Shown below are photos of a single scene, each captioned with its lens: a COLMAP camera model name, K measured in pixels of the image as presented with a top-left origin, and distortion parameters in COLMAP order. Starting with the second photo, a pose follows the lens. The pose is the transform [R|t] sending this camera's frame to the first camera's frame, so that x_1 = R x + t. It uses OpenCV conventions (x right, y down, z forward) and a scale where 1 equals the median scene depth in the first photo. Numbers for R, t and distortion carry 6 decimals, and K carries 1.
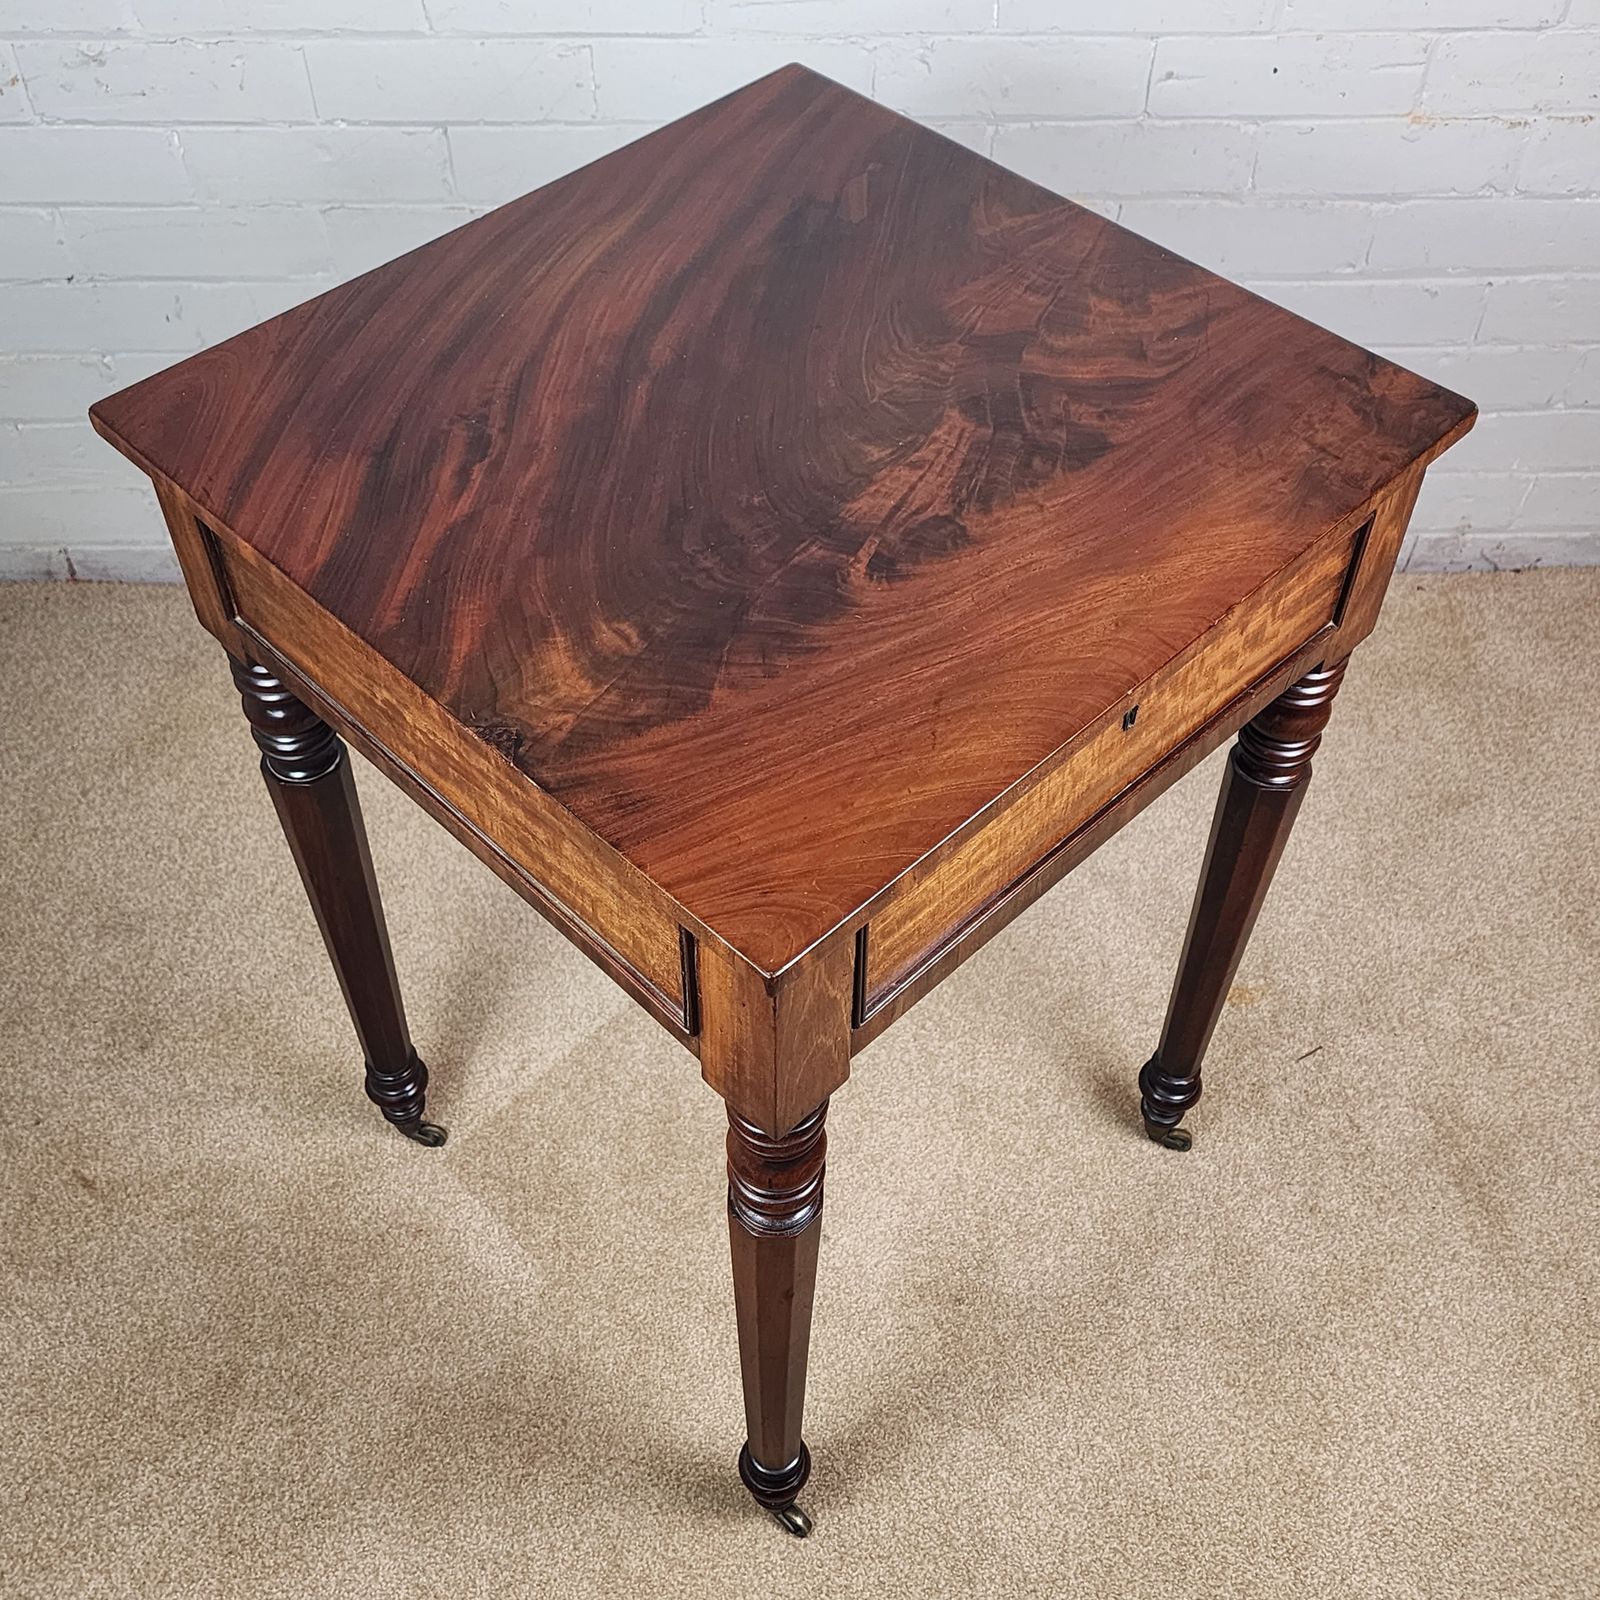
lens RADIAL K [[1789.3, 0, 804.4], [0, 1789.3, 804.1], [0, 0, 1]] dist [0.155235, -0.385400]
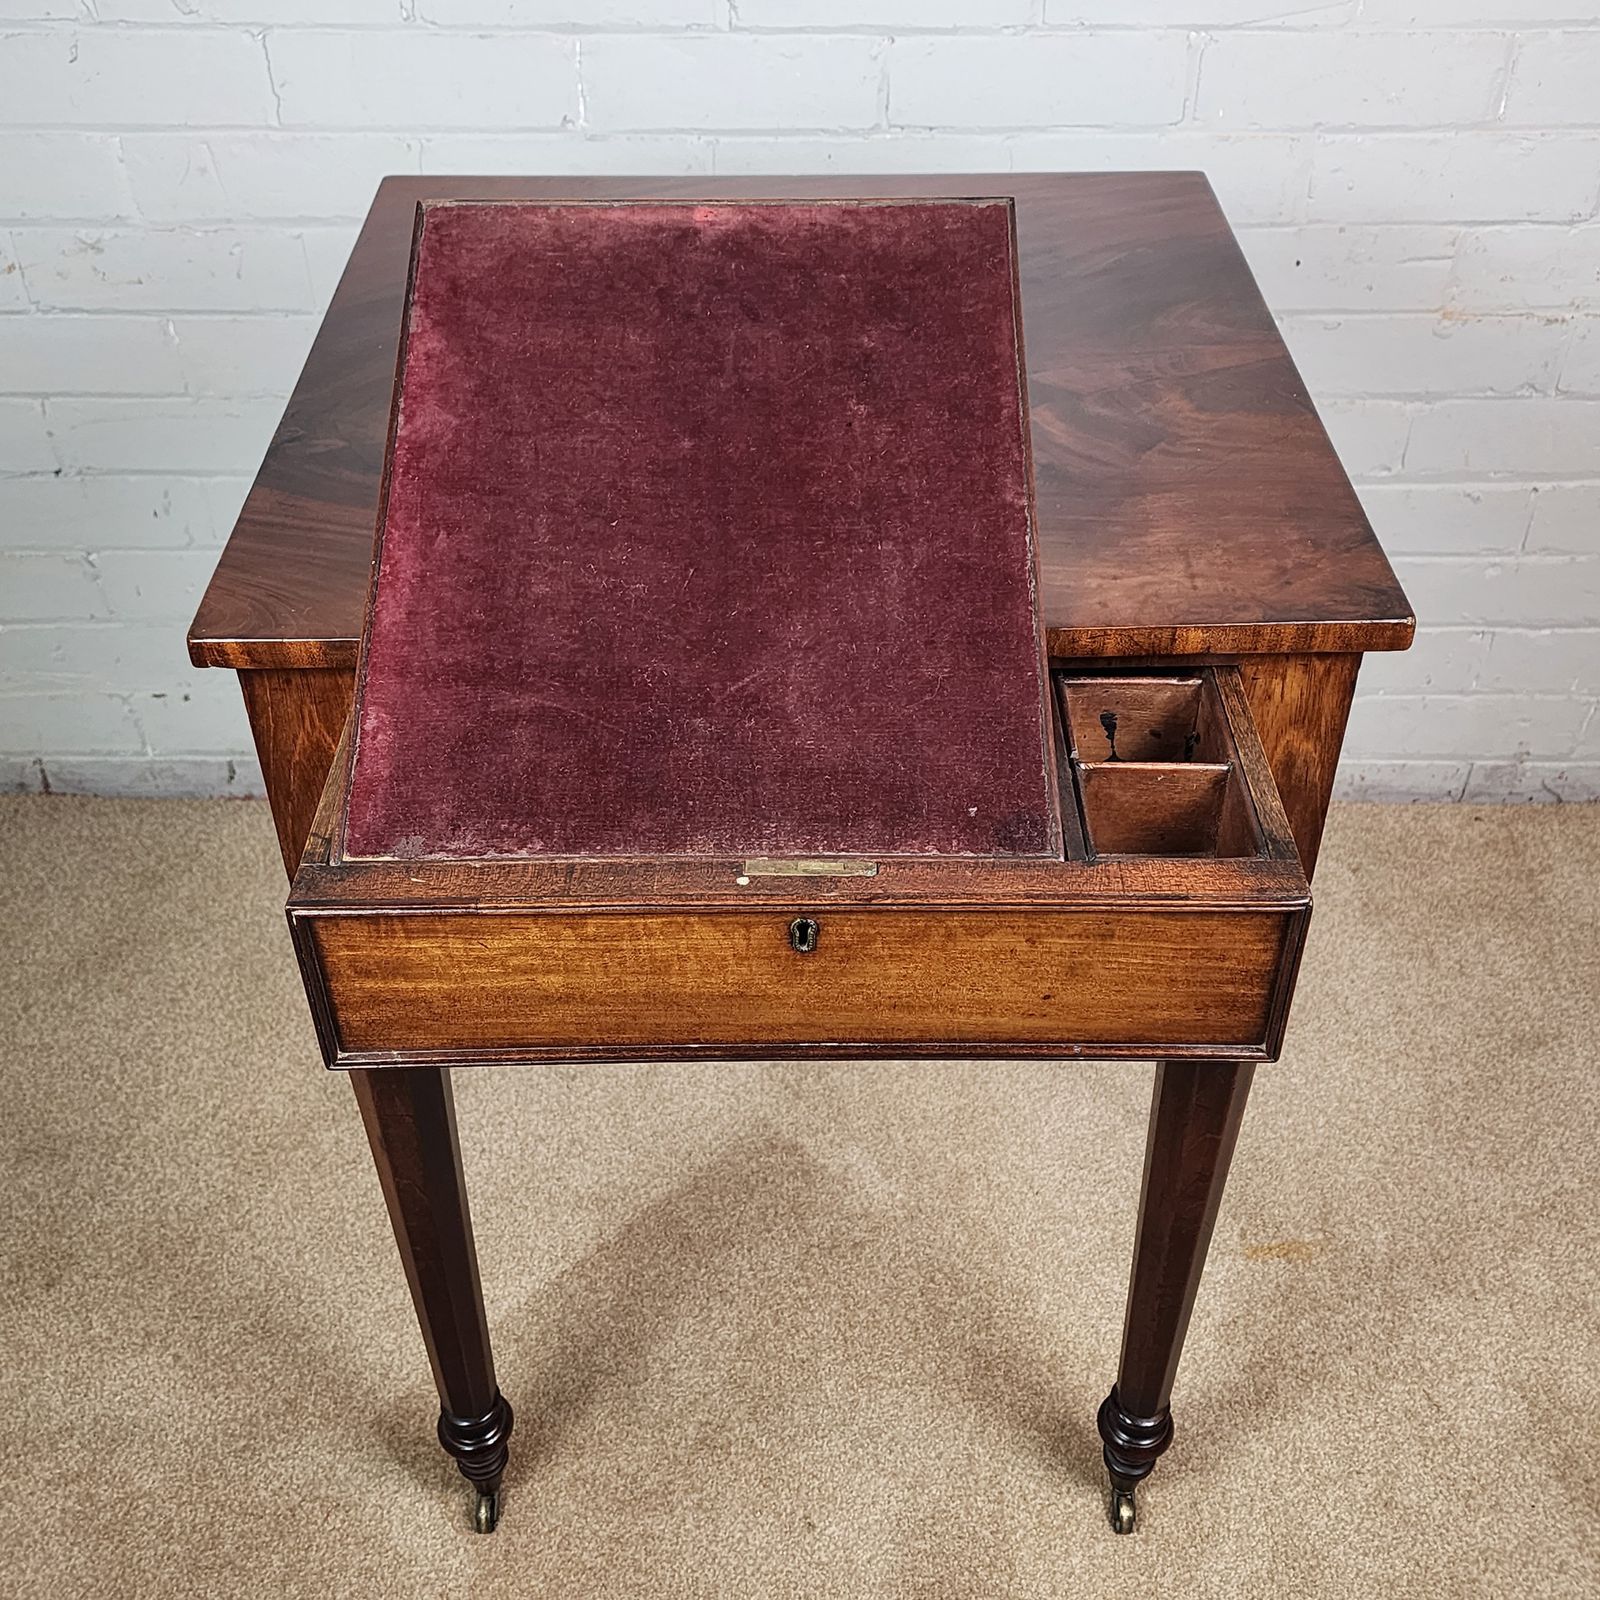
lens RADIAL K [[1820.1, 0, 803.3], [0, 1820.1, 782.3], [0, 0, 1]] dist [0.044781, -0.031527]
pose [[0.999460, 0.011457, -0.030786, 0.029683], [-0.017027, 0.982159, -0.187279, 0.056574], [0.028091, 0.187702, 0.981824, 0.086687]]
